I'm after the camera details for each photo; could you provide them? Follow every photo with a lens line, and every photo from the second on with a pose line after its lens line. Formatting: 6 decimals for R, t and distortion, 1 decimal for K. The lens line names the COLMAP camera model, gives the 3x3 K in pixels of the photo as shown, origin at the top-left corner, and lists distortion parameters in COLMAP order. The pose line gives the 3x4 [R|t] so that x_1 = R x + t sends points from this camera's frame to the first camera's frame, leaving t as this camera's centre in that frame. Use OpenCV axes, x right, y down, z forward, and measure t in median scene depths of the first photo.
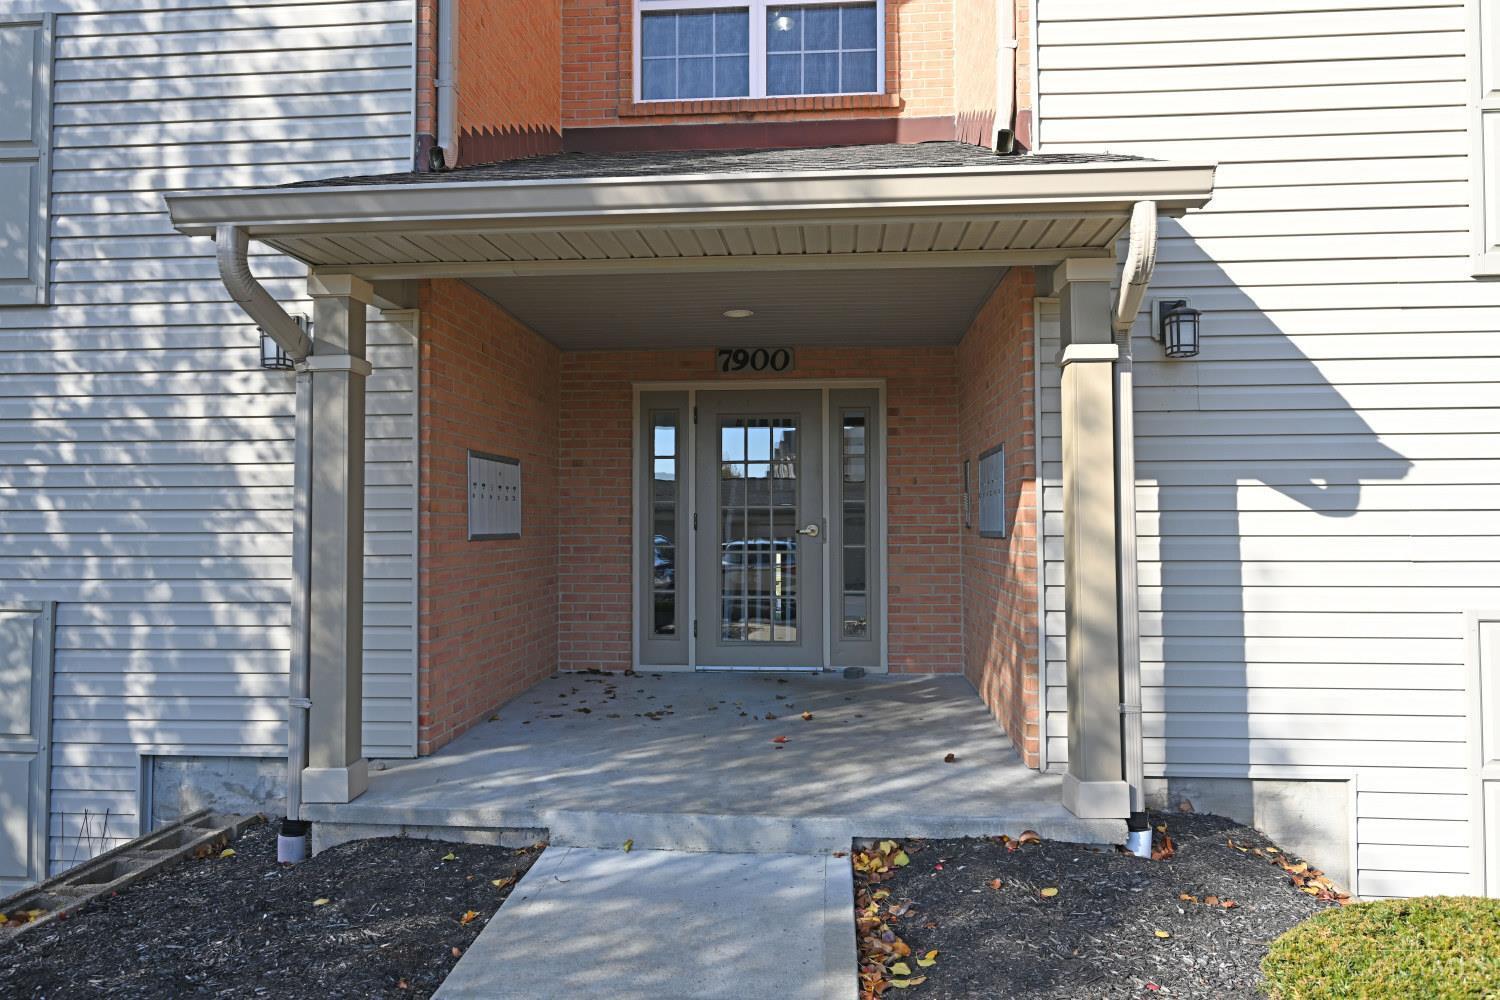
lens RADIAL K [[978.4, 0, 749.8], [0, 978.4, 502.5], [0, 0, 1]] dist [0.006225, 0.001346]
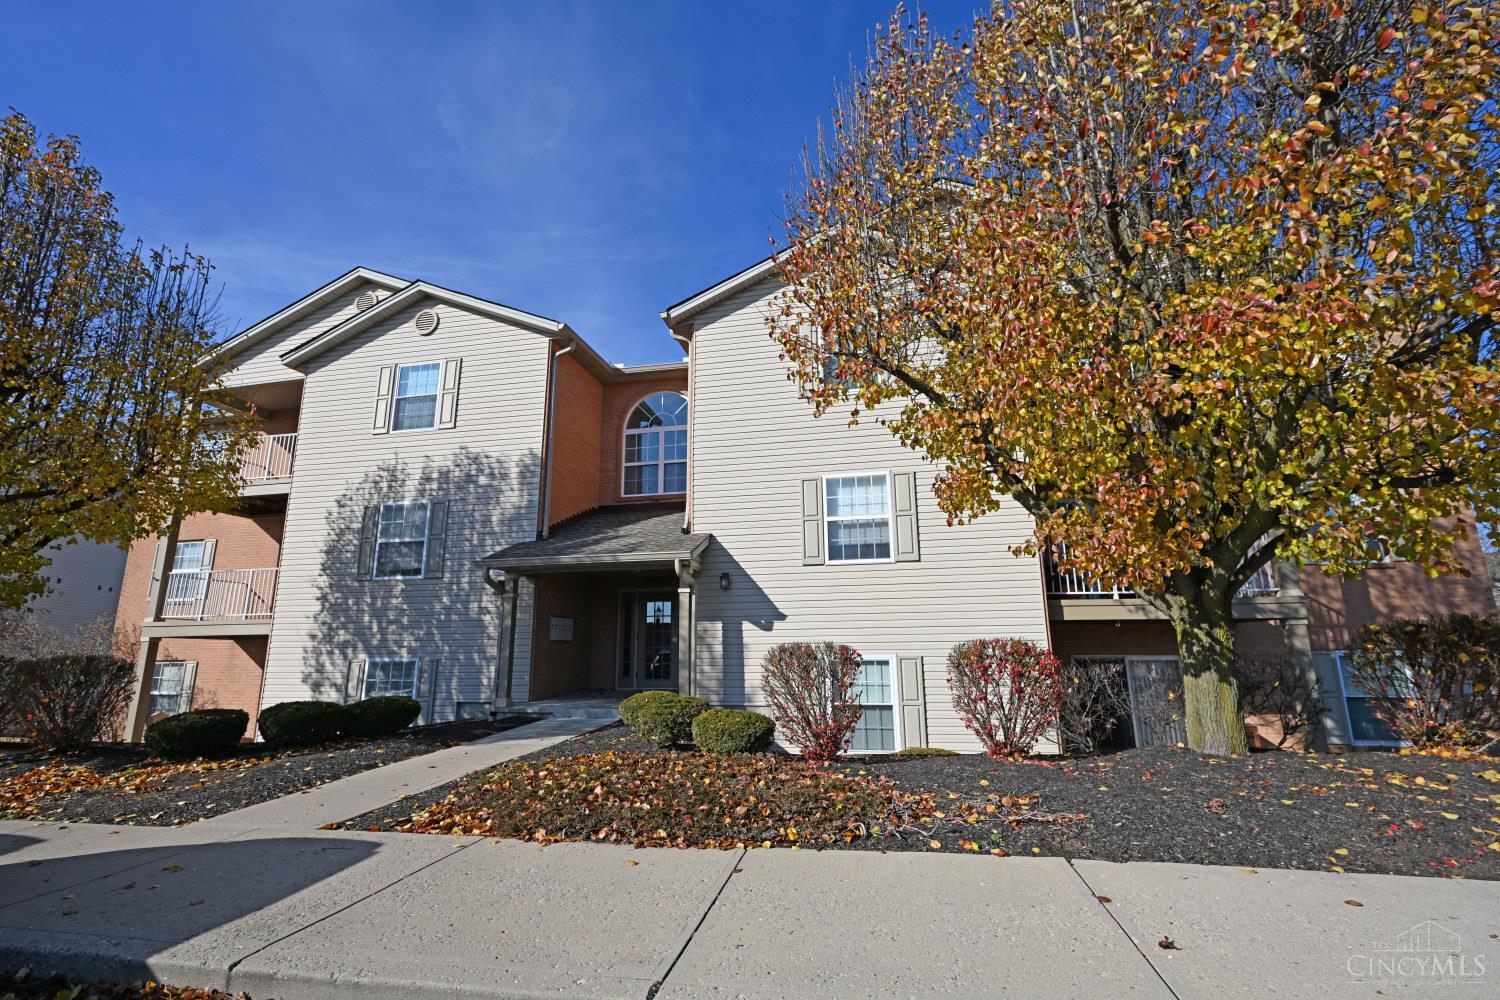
lens RADIAL K [[661.8, 0, 754.3], [0, 661.8, 497.6], [0, 0, 1]] dist [-0.000034, -0.000037]
pose [[0.993828, -0.031898, -0.106247, 0.772954], [0.009412, 0.978560, -0.205746, 0.031930], [0.110532, 0.203476, 0.972821, -1.419399]]
